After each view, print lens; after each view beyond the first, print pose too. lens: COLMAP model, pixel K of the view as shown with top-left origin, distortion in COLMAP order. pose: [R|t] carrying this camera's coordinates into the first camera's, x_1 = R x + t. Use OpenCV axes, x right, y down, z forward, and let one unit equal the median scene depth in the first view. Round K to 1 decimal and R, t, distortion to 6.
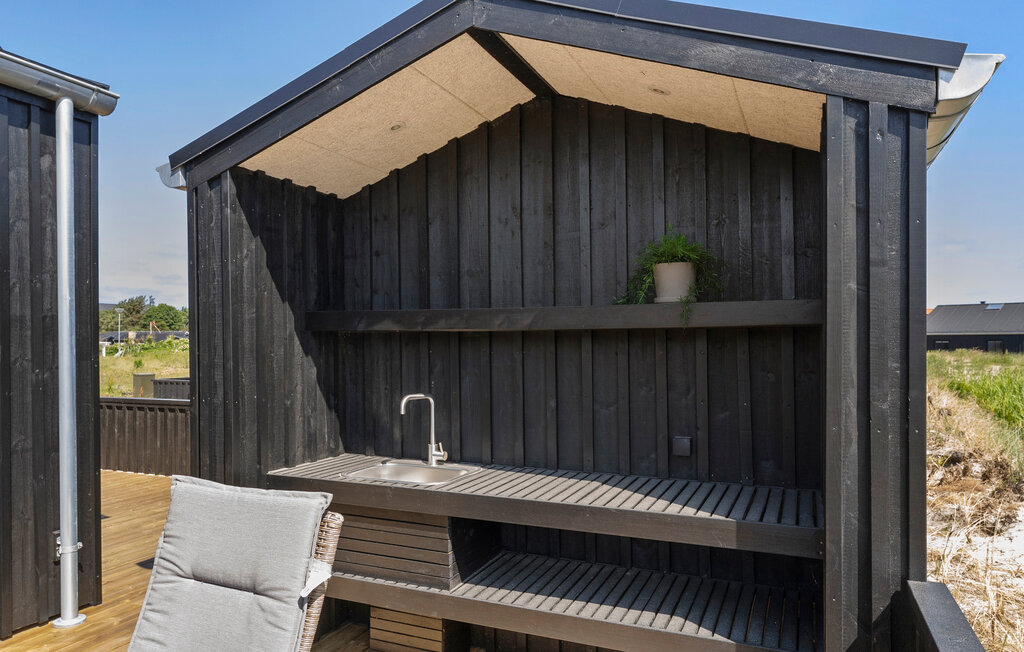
lens RADIAL K [[676.4, 0, 511.1], [0, 676.4, 338.0], [0, 0, 1]] dist [0.003444, 0.000826]
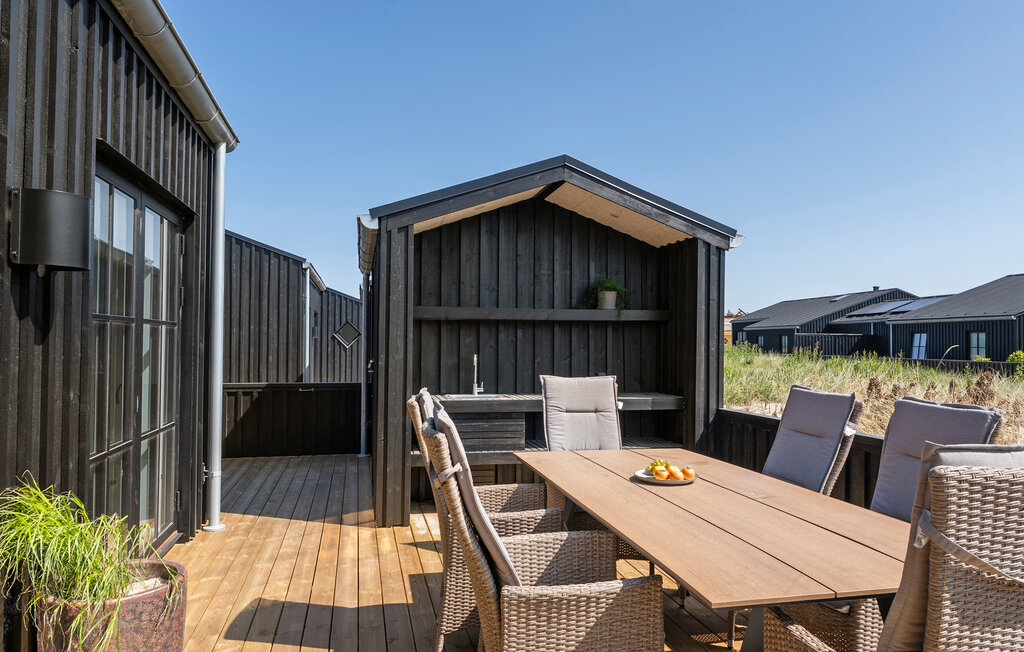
lens RADIAL K [[676.4, 0, 511.1], [0, 676.4, 338.0], [0, 0, 1]] dist [0.003444, 0.000826]
pose [[0.804420, 0.009457, 0.593986, -1.331524], [-0.009521, 0.999950, -0.003026, 0.050285], [-0.593985, -0.003221, 0.804470, -0.584909]]
